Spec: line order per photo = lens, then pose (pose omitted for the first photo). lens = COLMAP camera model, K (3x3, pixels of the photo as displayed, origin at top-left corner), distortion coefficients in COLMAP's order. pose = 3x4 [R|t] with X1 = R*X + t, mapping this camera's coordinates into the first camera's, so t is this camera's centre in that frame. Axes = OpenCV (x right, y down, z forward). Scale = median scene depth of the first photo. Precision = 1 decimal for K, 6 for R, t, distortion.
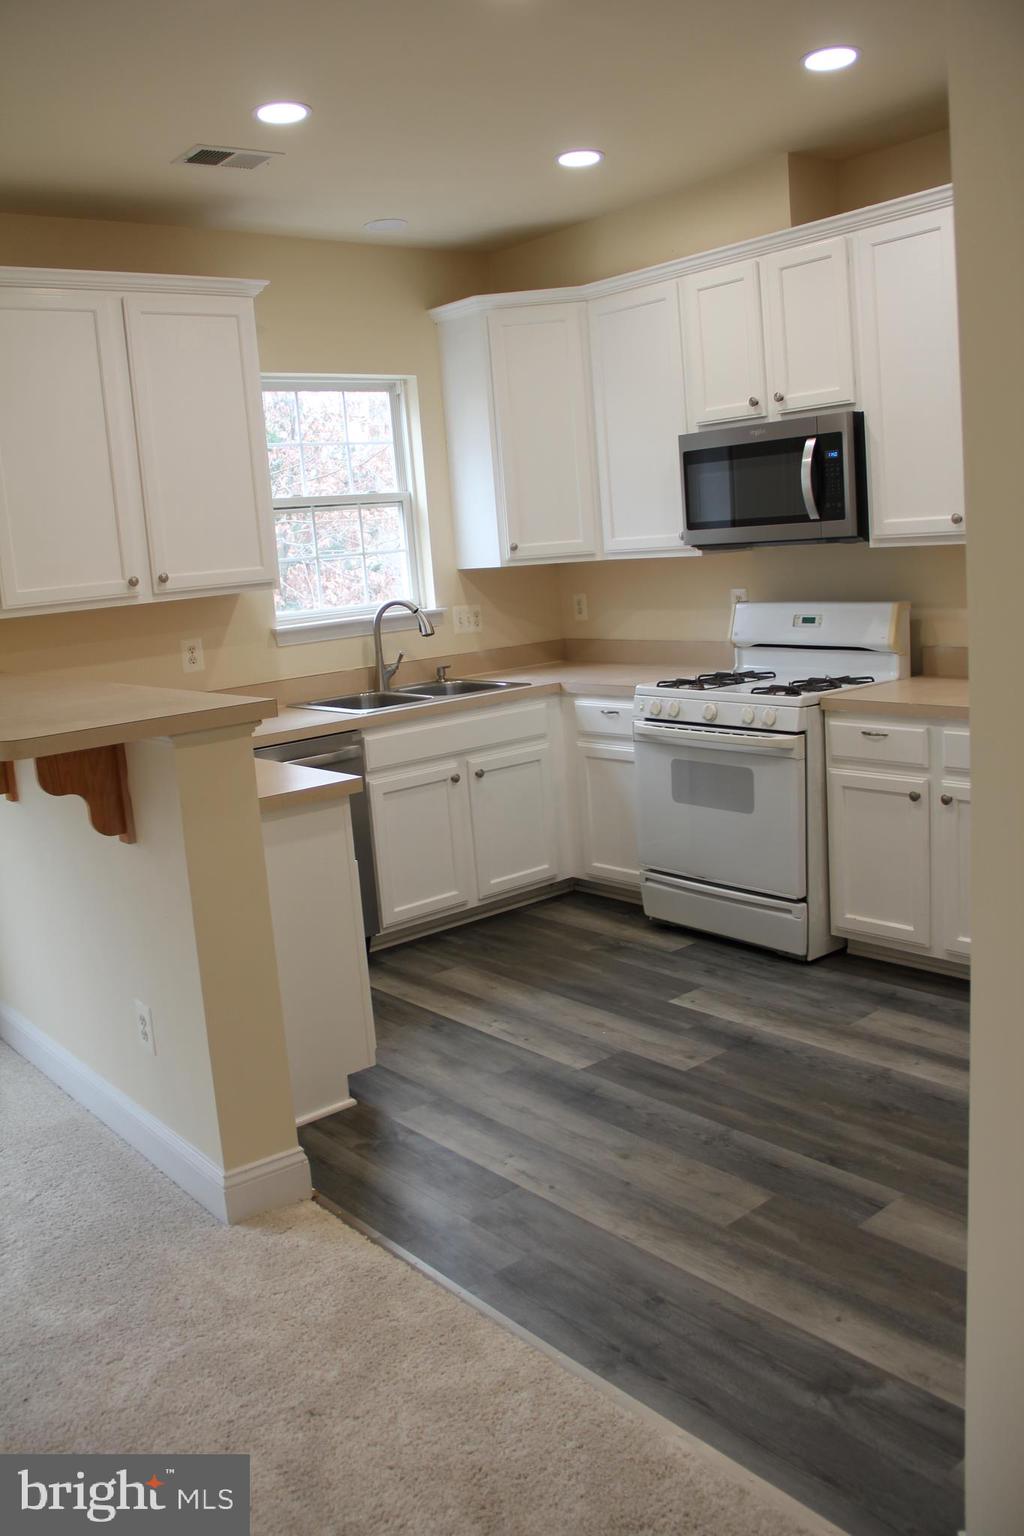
lens RADIAL K [[1282.9, 0, 512.0], [0, 1282.9, 768.0], [0, 0, 1]] dist [-0.138267, 0.002519]
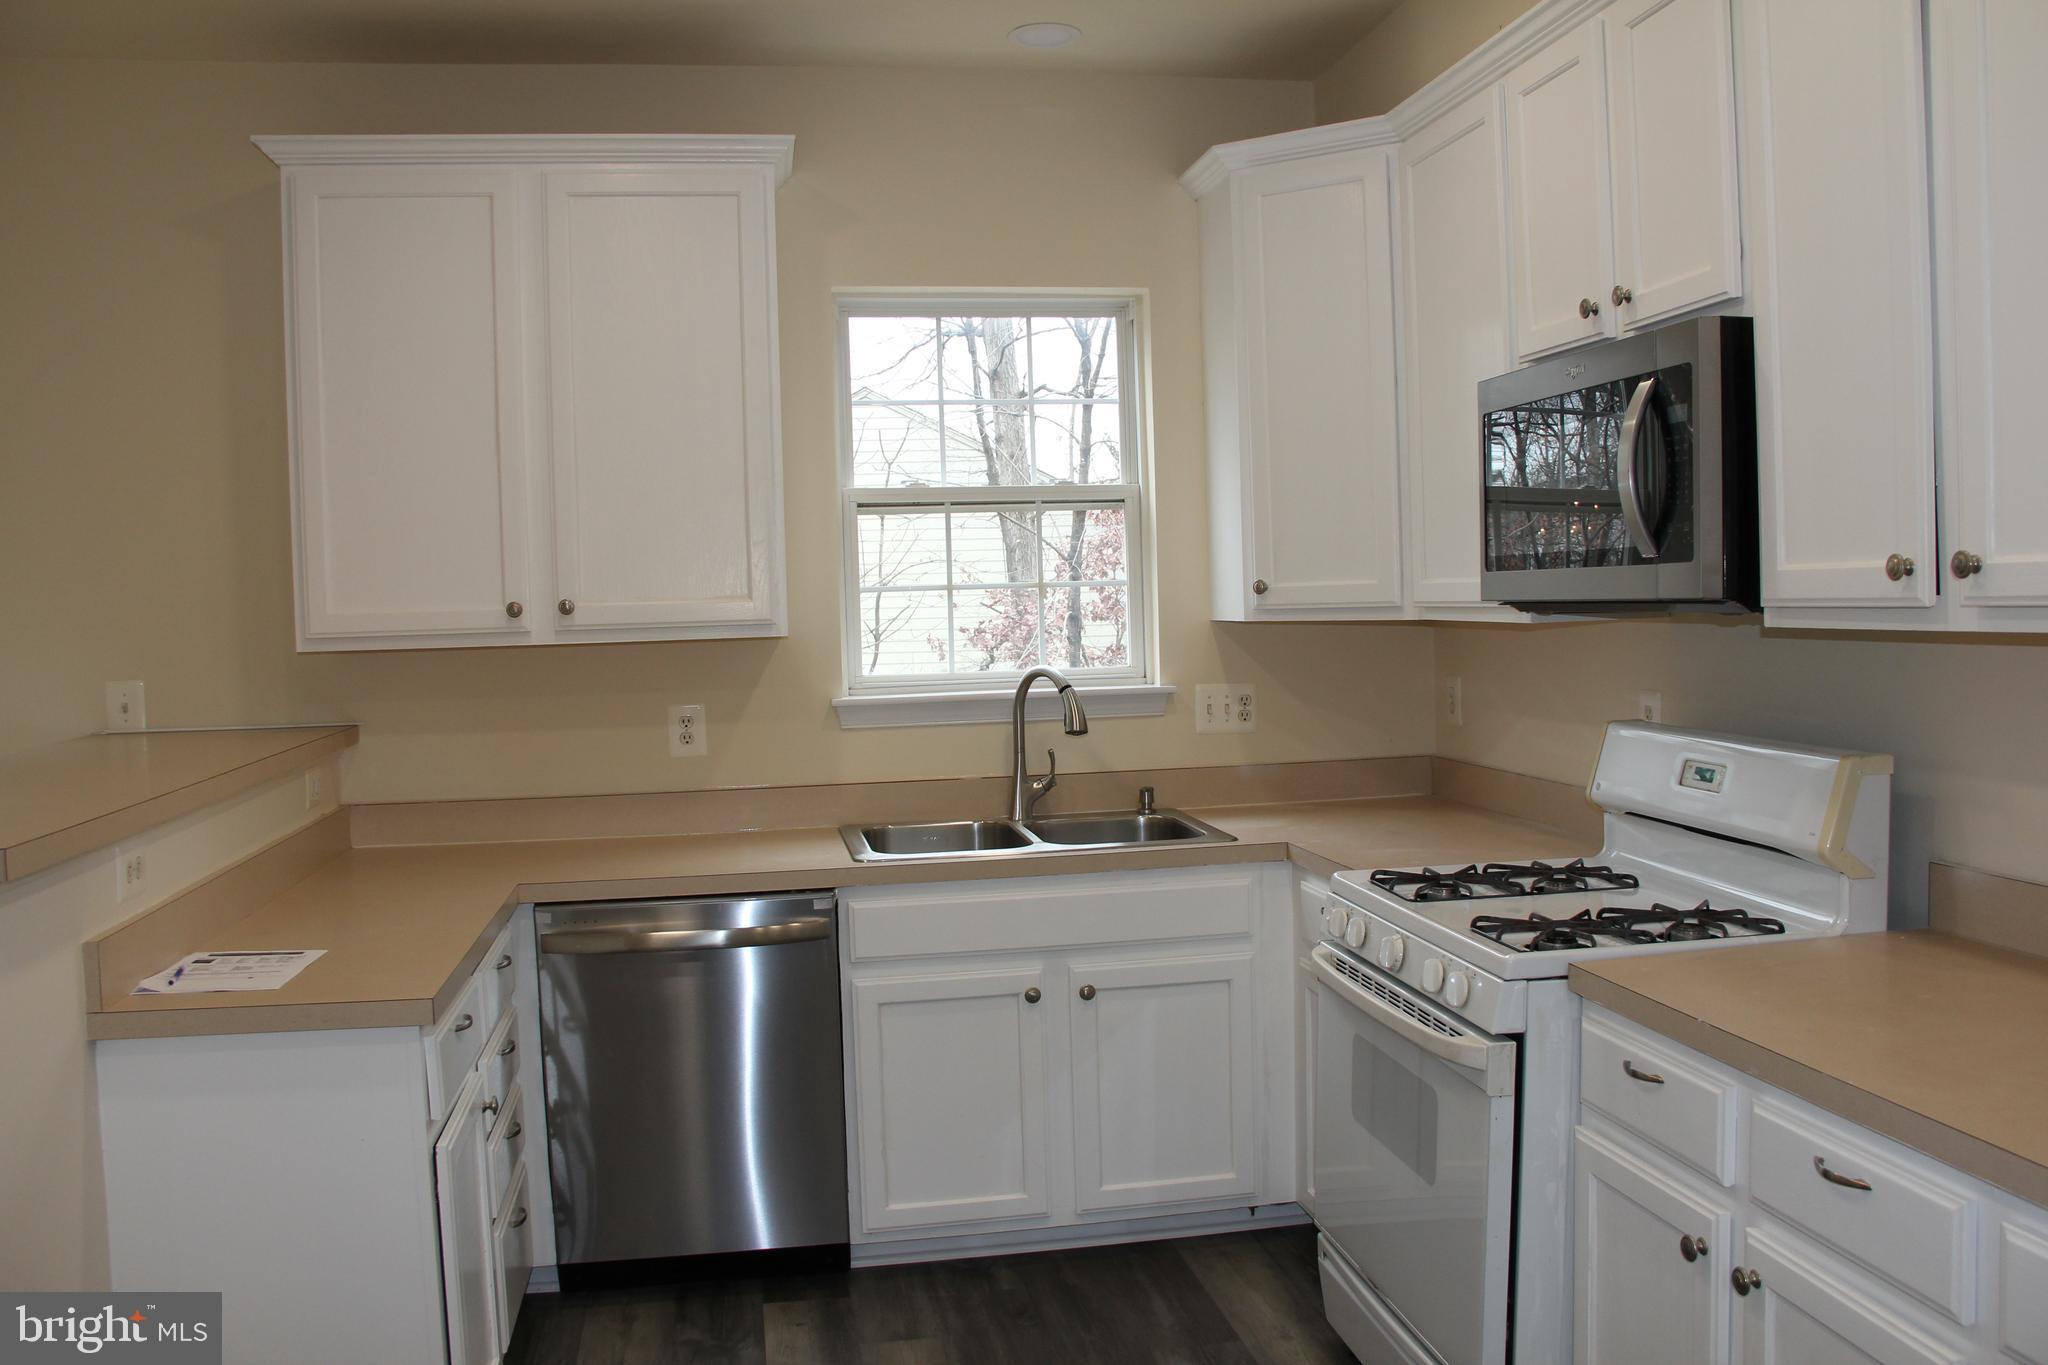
lens RADIAL K [[1678.7, 0, 1024.0], [0, 1678.7, 682.5], [0, 0, 1]] dist [-0.165209, 0.000061]
pose [[0.872337, 0.076083, -0.482949, 0.288100], [-0.124006, 0.989946, -0.068035, -0.075296], [0.472917, 0.119238, 0.873002, 0.347299]]
